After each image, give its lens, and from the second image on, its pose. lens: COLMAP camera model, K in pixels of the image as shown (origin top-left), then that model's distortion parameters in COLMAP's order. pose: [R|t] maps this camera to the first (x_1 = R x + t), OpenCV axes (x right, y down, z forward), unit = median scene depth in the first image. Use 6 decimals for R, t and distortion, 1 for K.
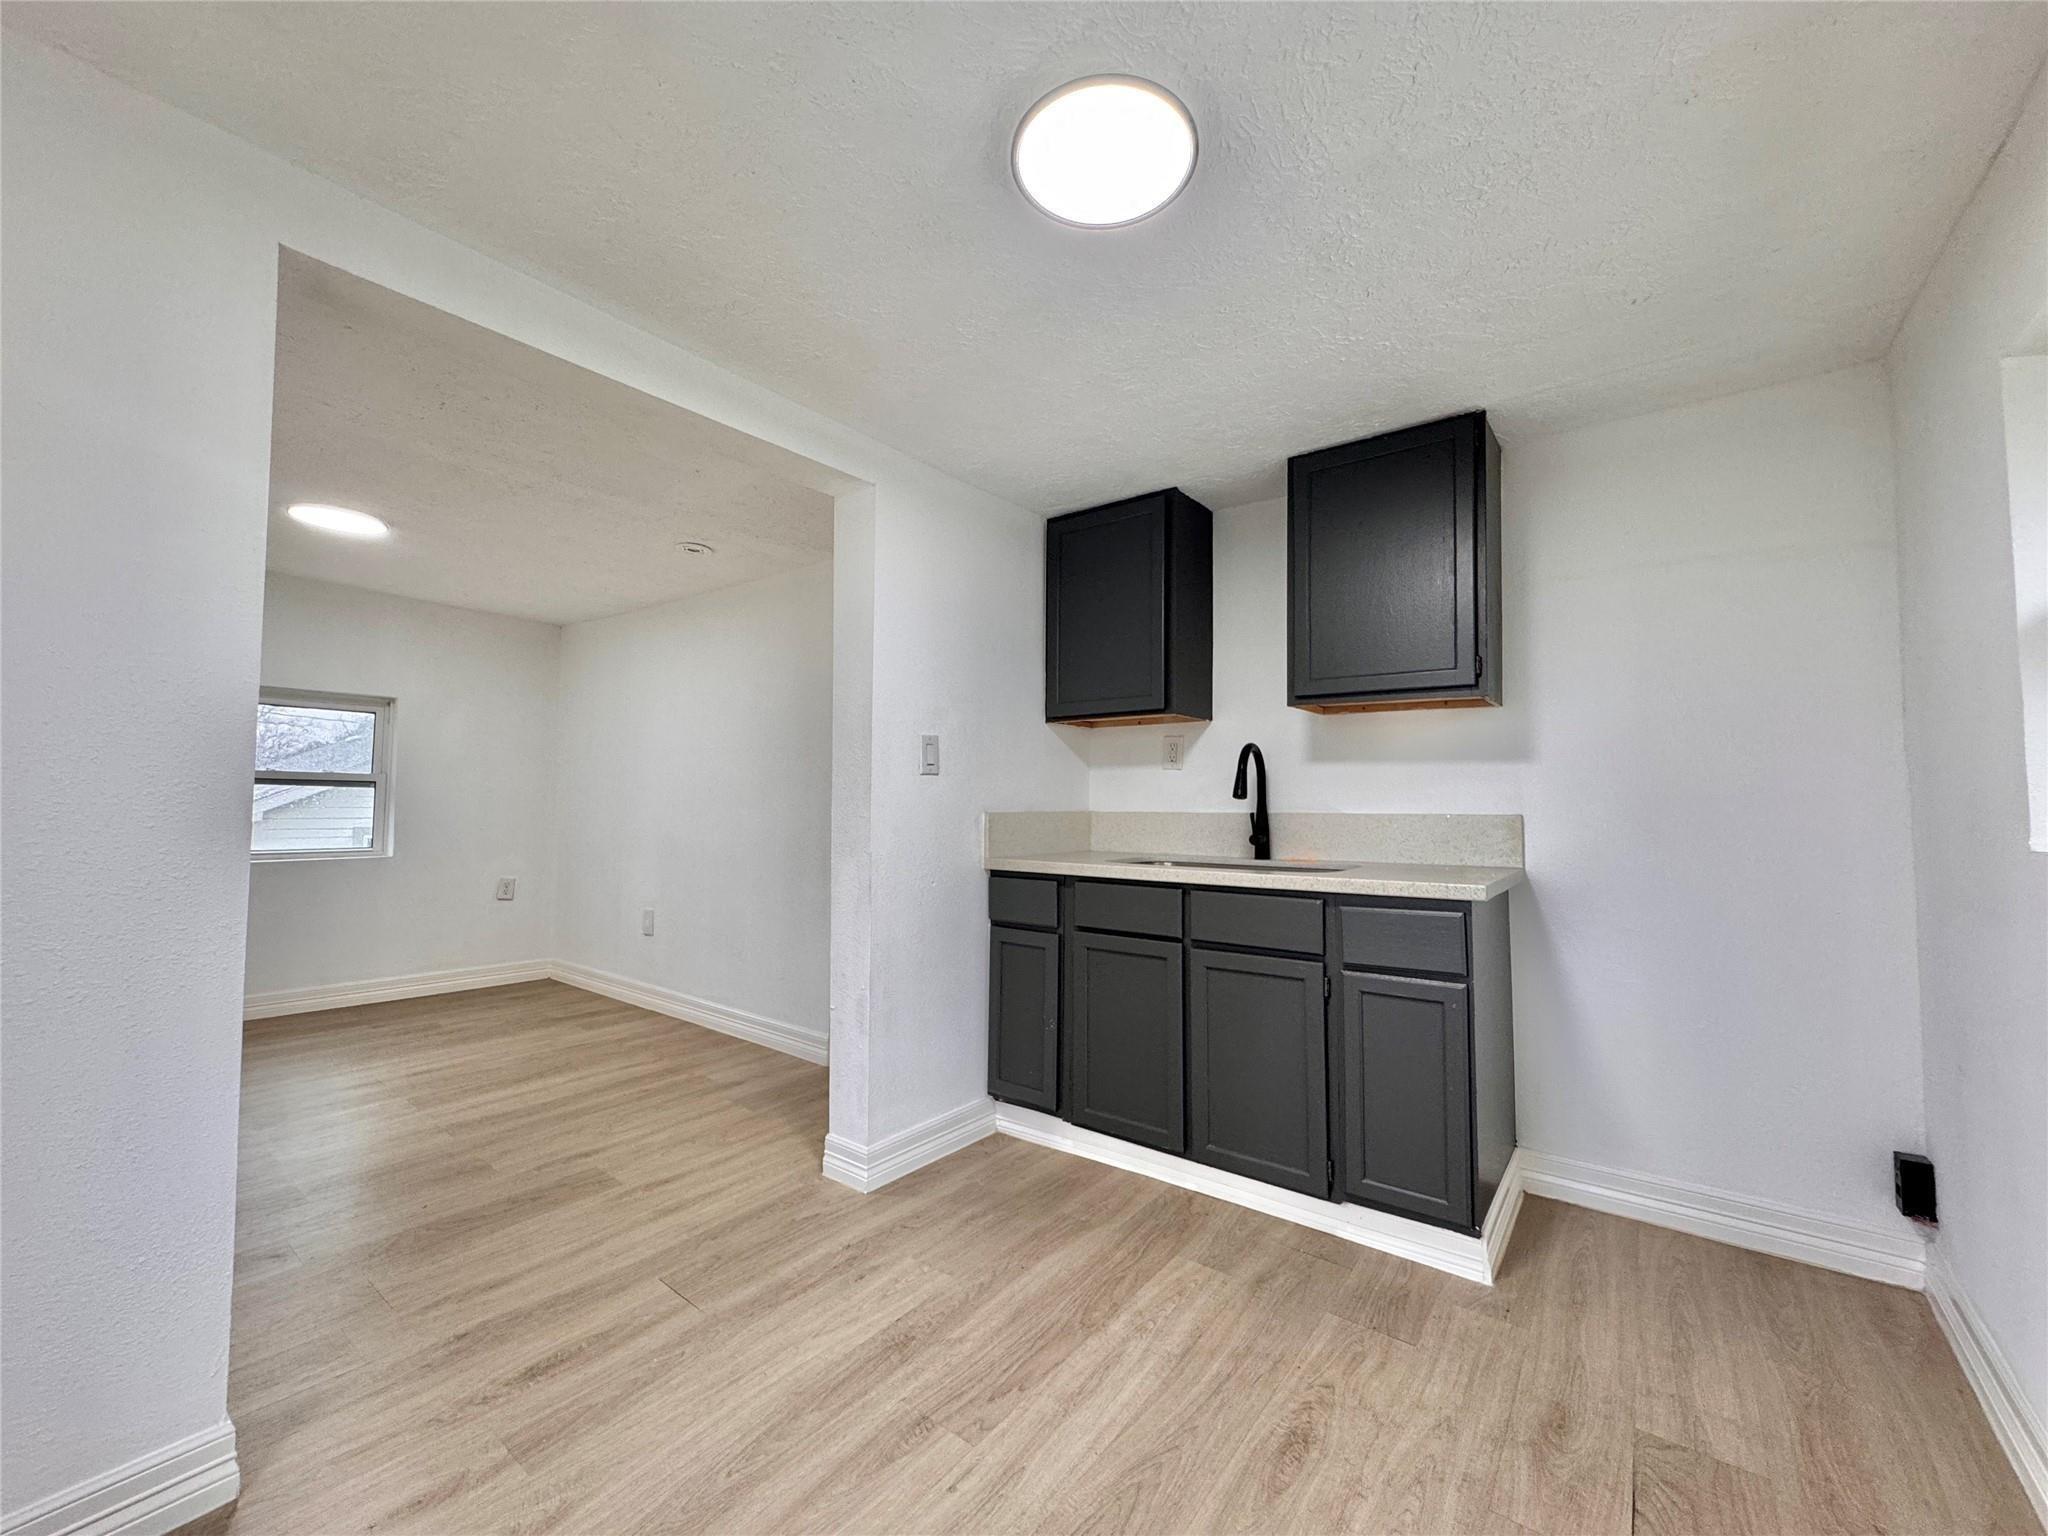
lens RADIAL K [[826.5, 0, 1029.1], [0, 826.5, 764.0], [0, 0, 1]] dist [-0.004267, 0.000744]
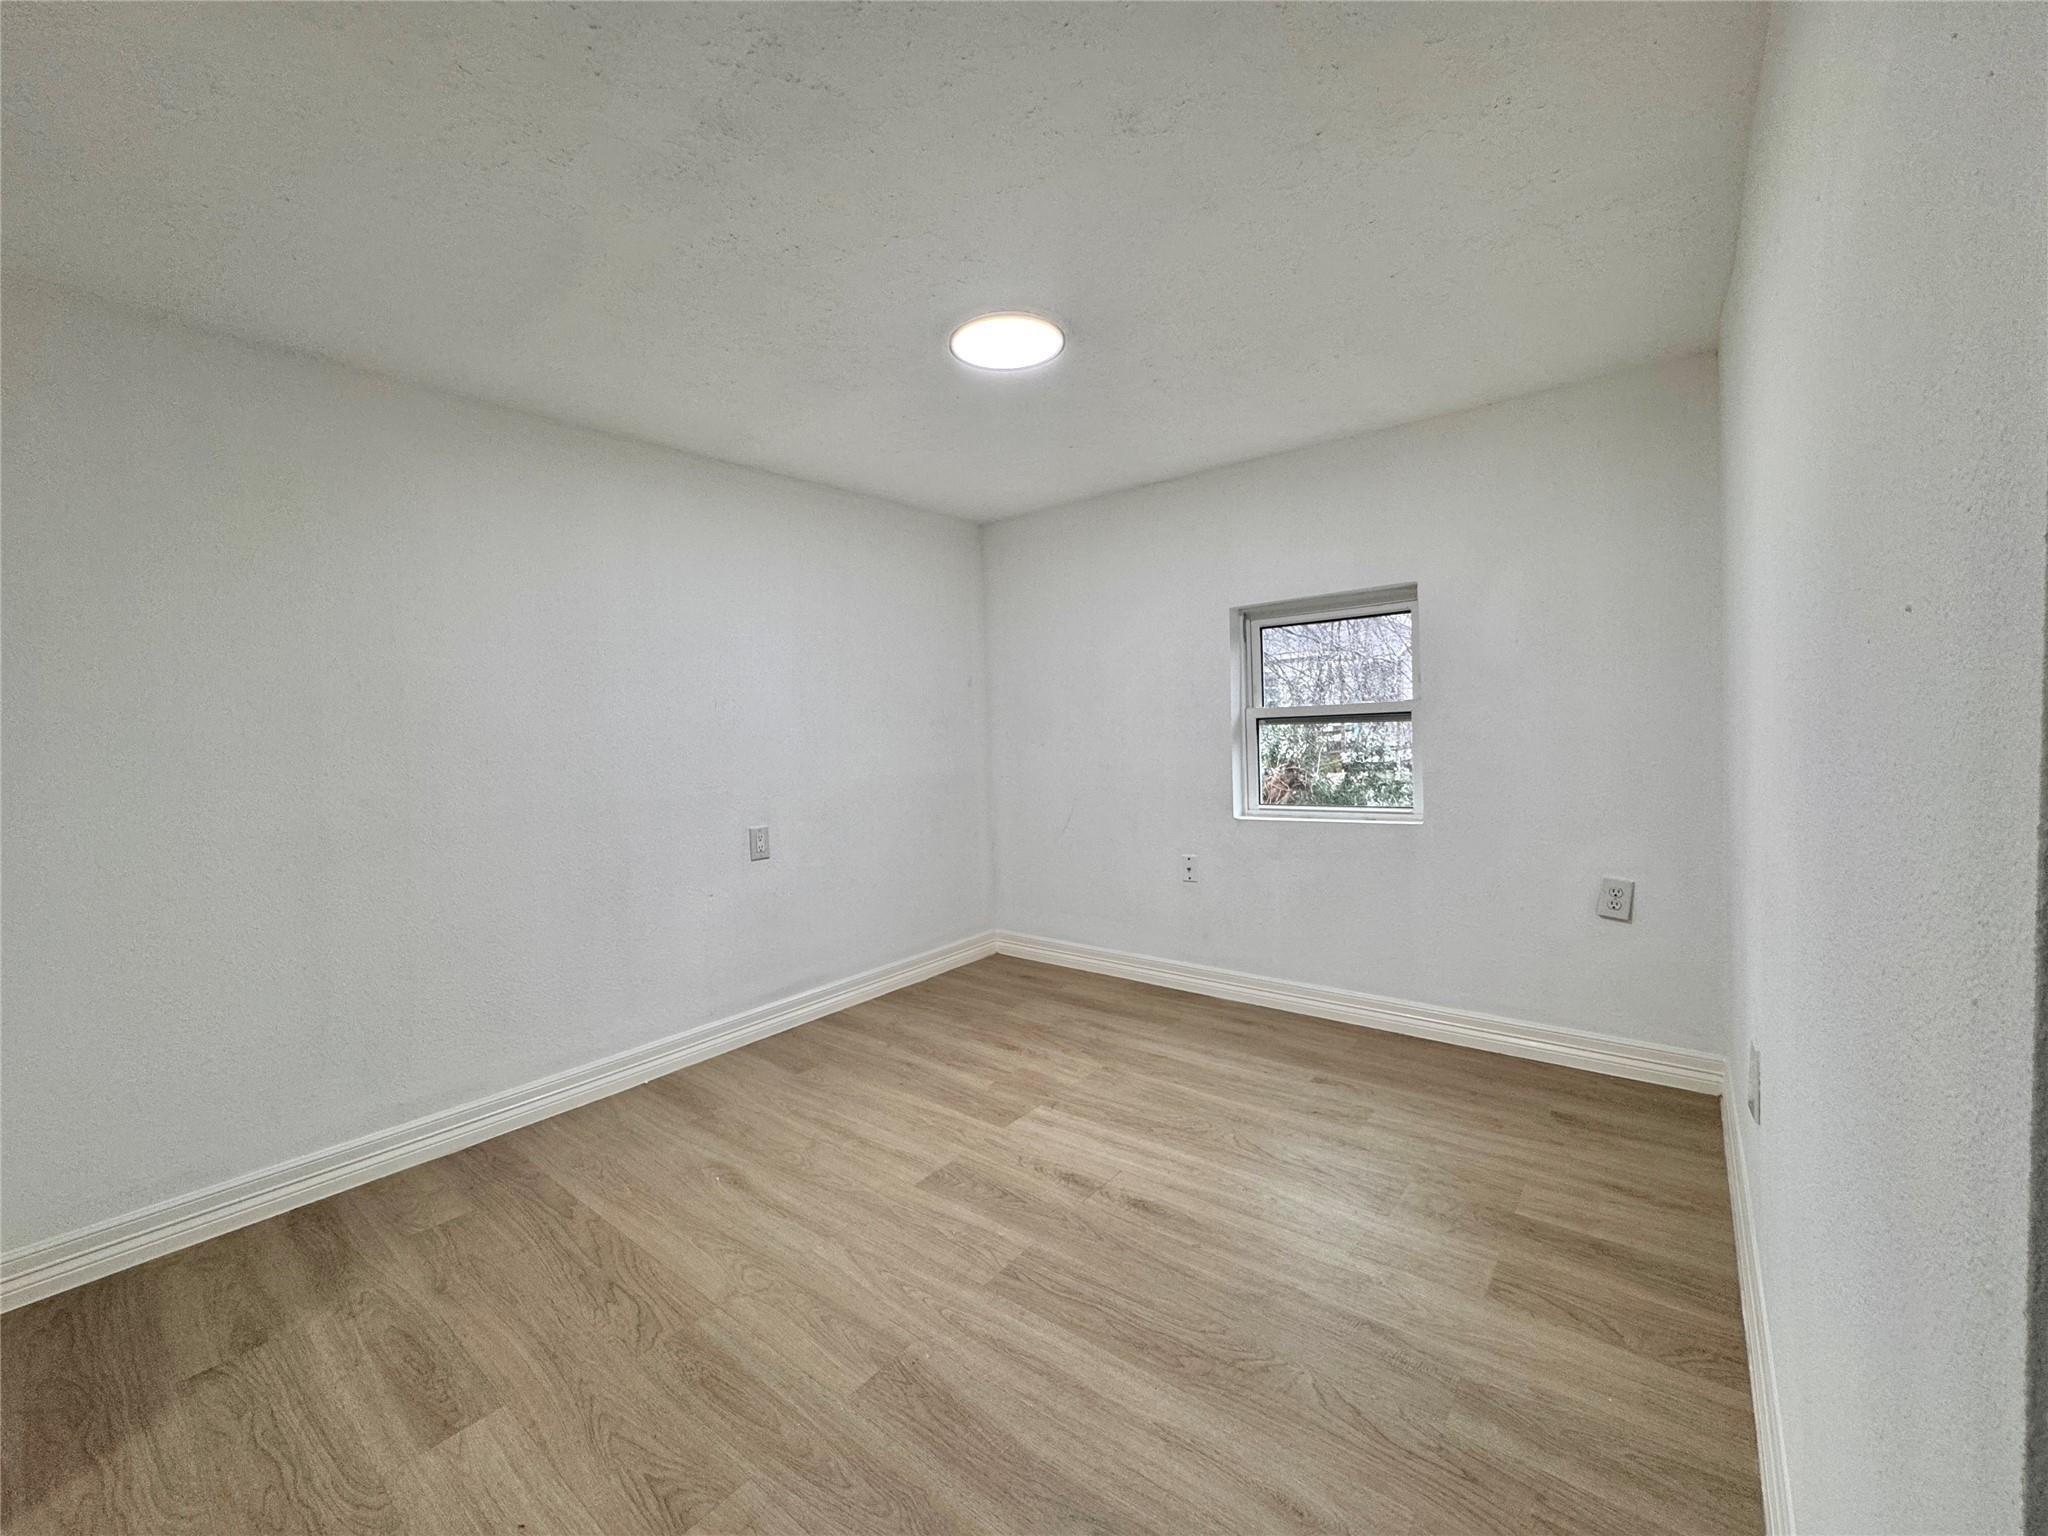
lens RADIAL K [[826.5, 0, 1015.5], [0, 826.5, 760.1], [0, 0, 1]] dist [-0.004267, 0.000744]
pose [[-0.023357, 0.011944, -0.999656, -0.179152], [0.079549, 0.996780, 0.010051, 0.048703], [0.996557, -0.079287, -0.024232, 1.192813]]
